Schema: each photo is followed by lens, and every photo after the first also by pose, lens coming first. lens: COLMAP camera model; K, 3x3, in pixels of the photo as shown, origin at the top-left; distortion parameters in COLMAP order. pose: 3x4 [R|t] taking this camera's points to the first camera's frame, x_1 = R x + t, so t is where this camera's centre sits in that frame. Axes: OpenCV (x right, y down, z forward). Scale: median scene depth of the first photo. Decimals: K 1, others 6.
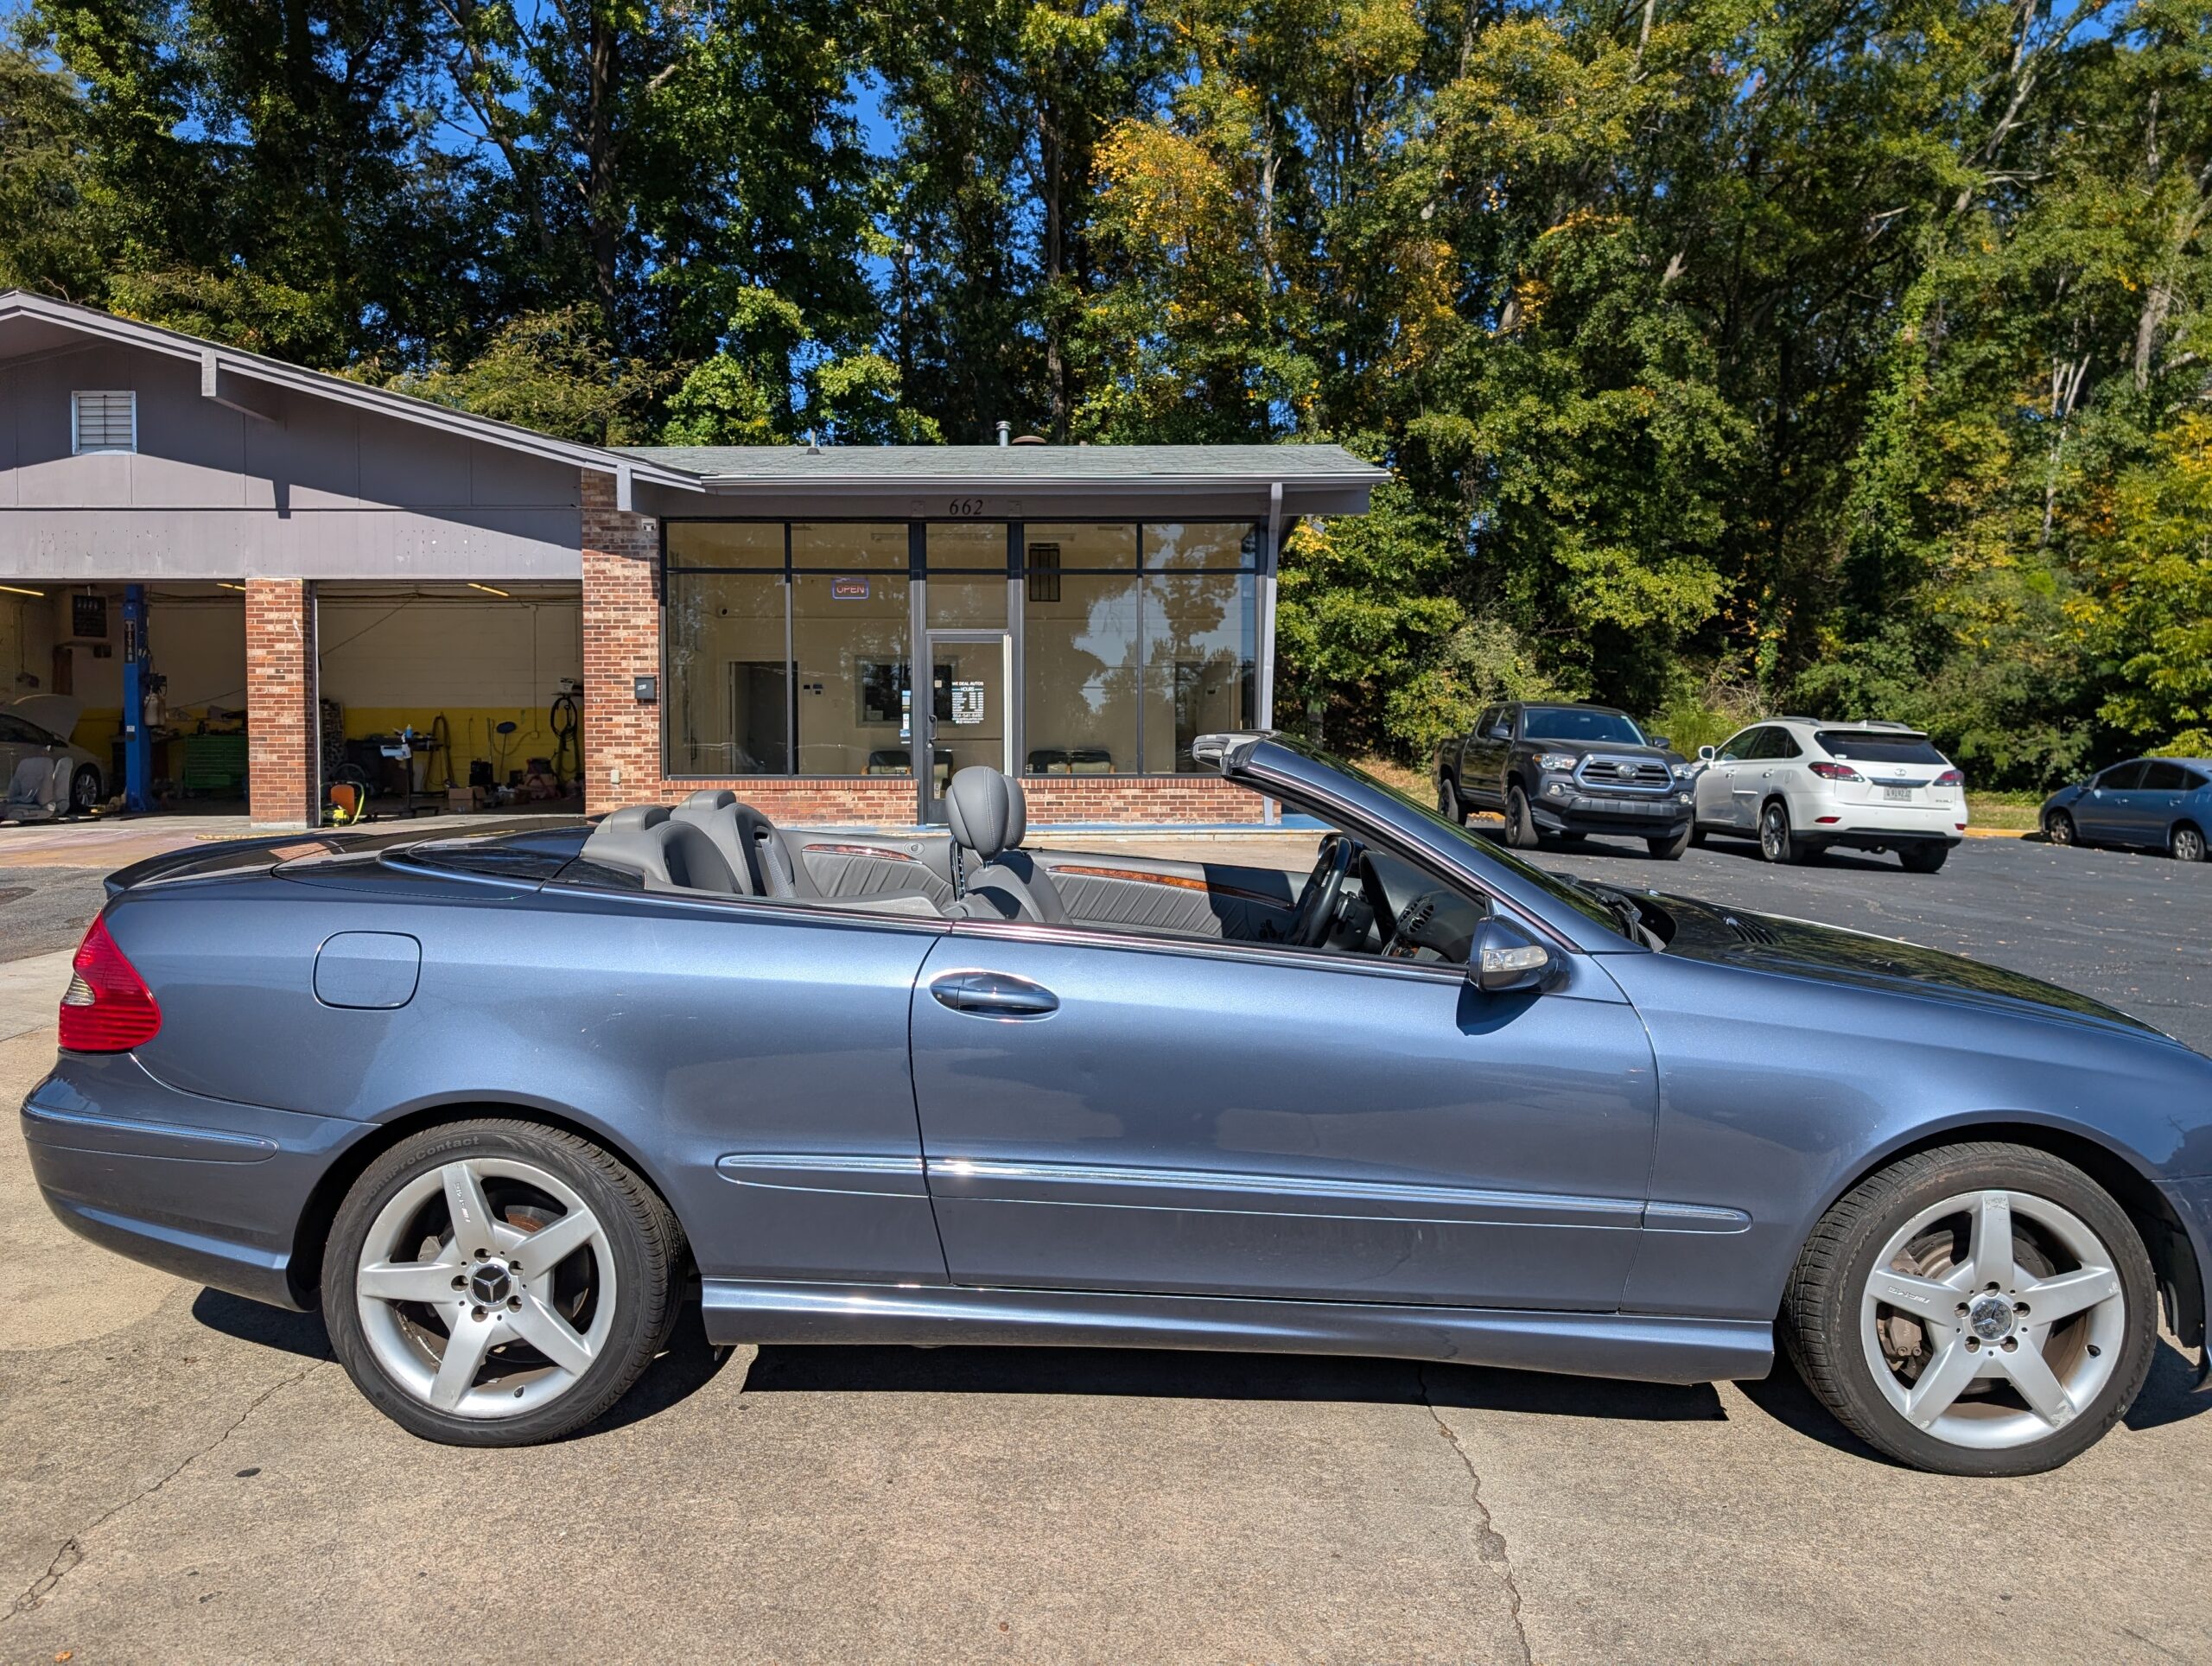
lens RADIAL K [[1639.5, 0, 1066.1], [0, 1639.5, 772.7], [0, 0, 1]] dist [0.014106, -0.011898]
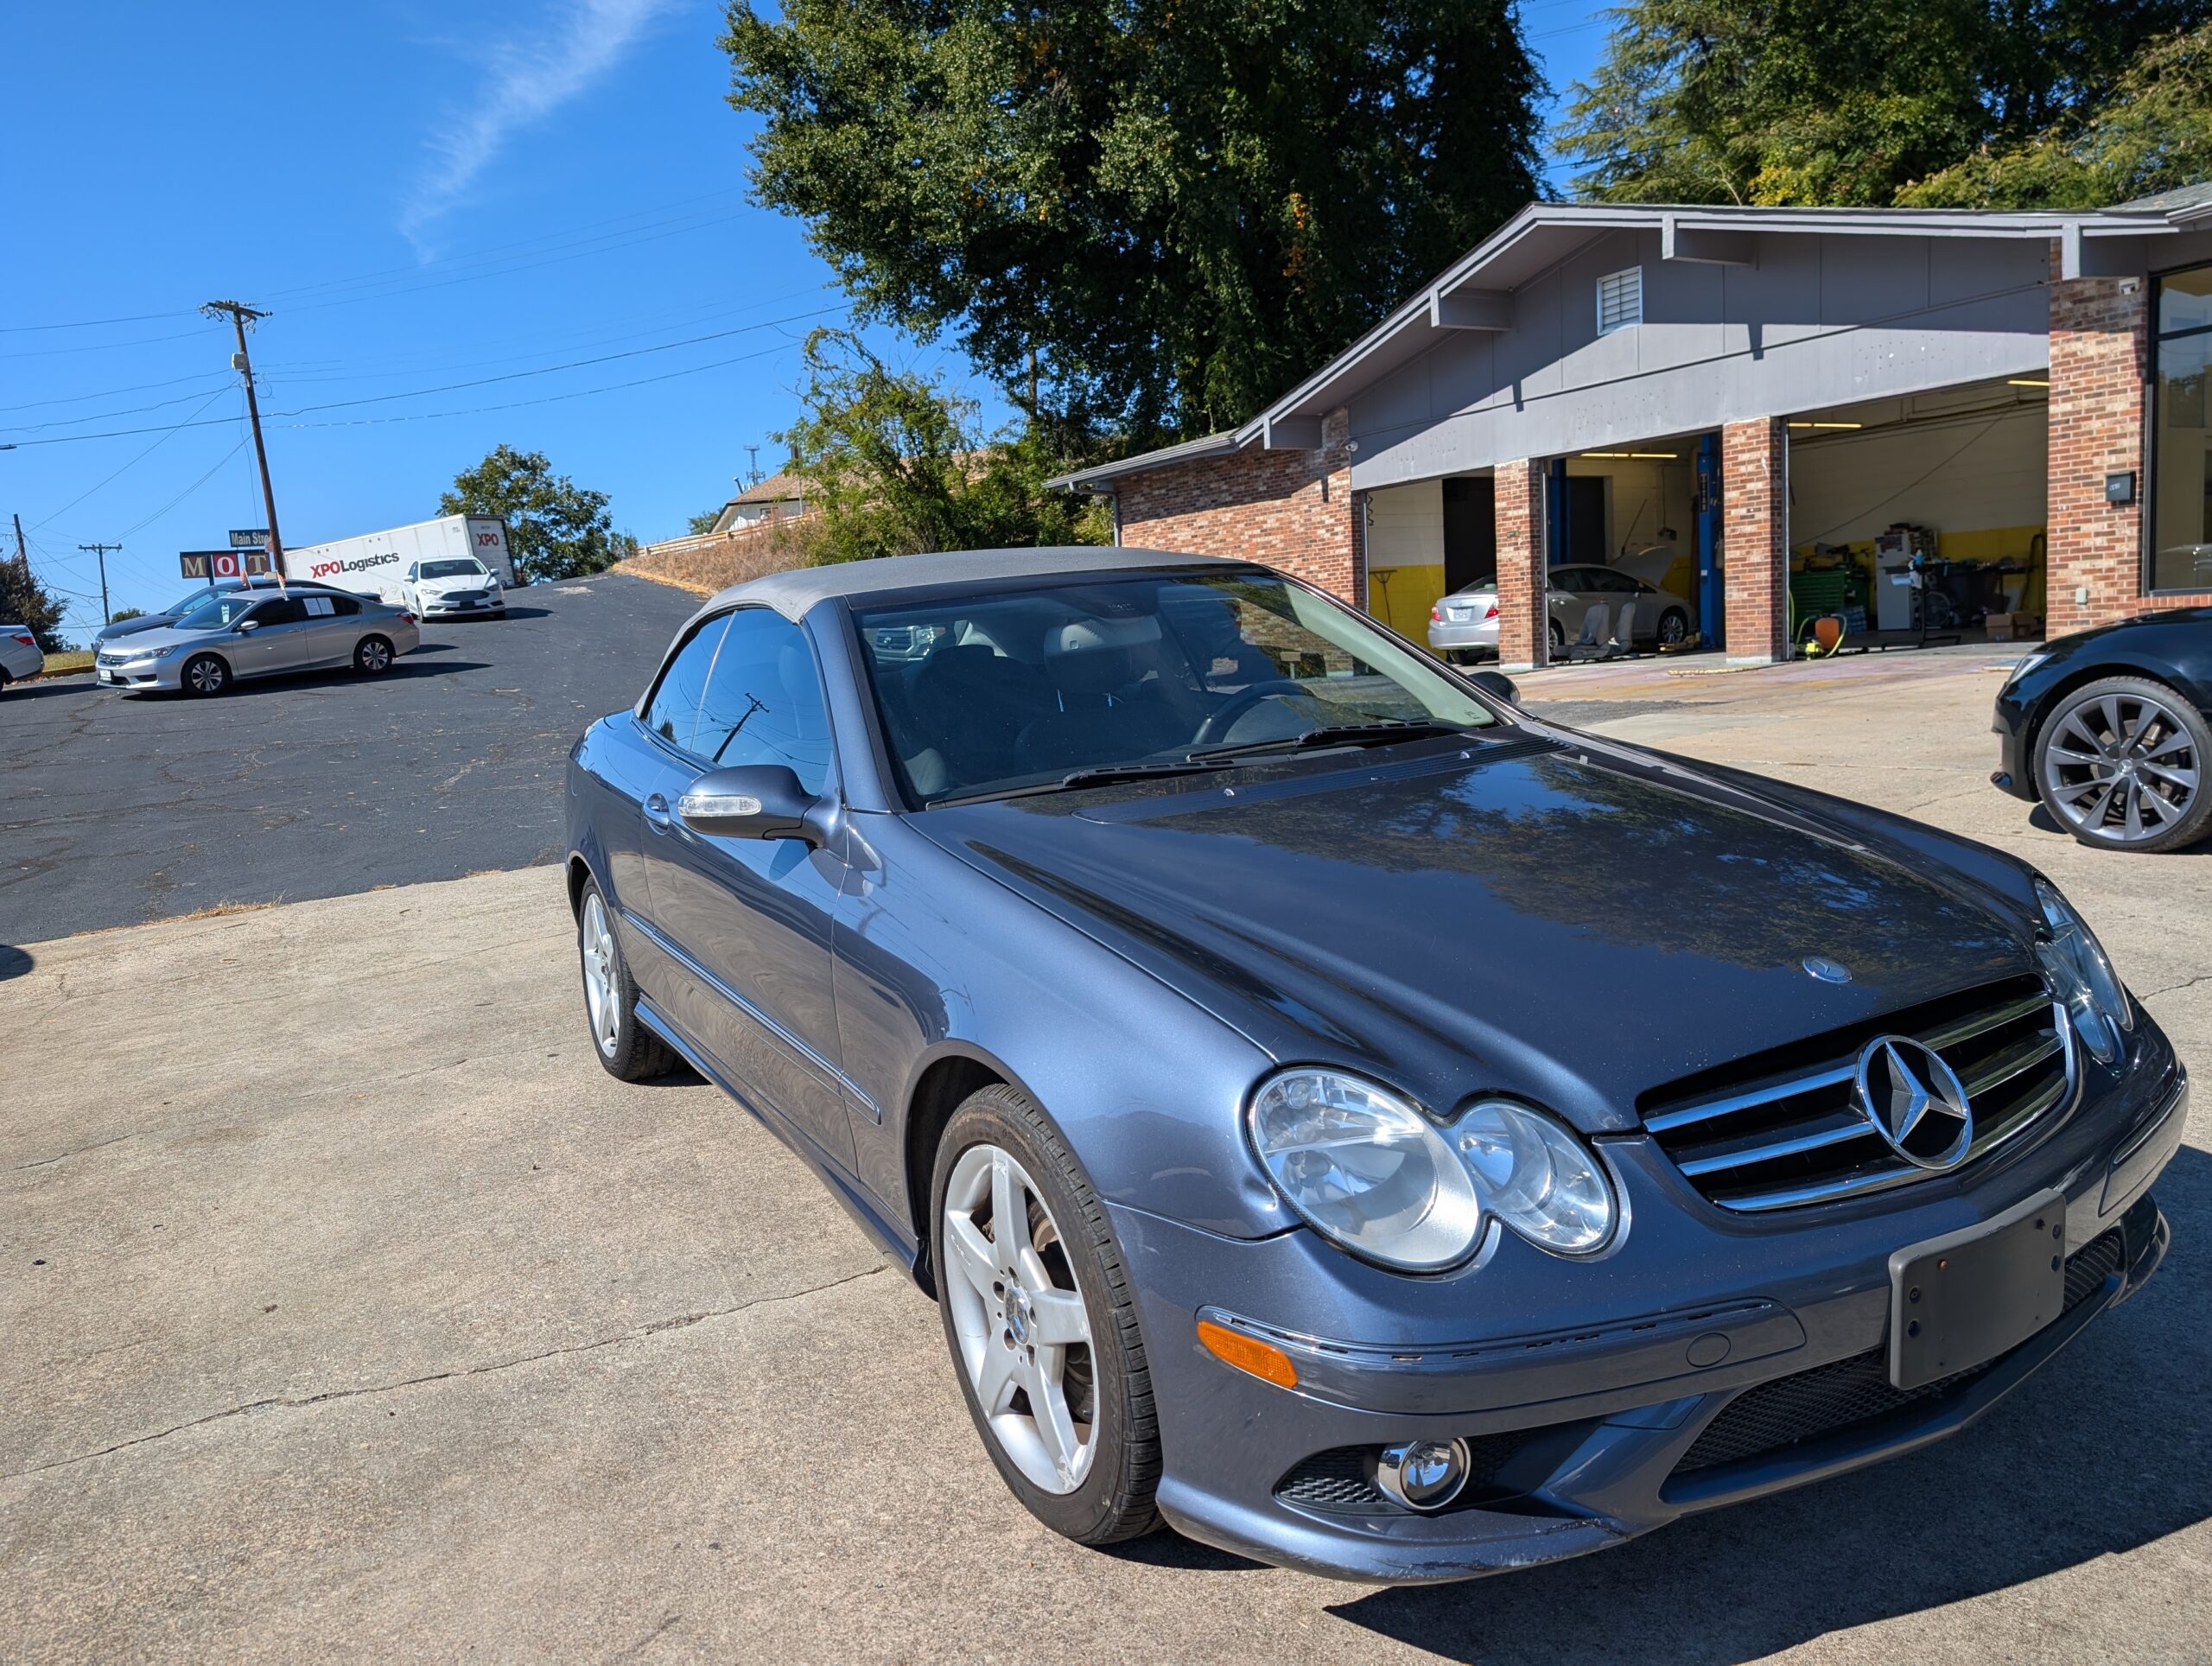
lens RADIAL K [[1639.5, 0, 1102.5], [0, 1639.5, 812.0], [0, 0, 1]] dist [0.014106, -0.011898]
pose [[0.469852, 0.064250, -0.880404, 0.171887], [0.049840, 0.993826, 0.099126, 0.002713], [0.881337, -0.090454, 0.463749, 0.095533]]
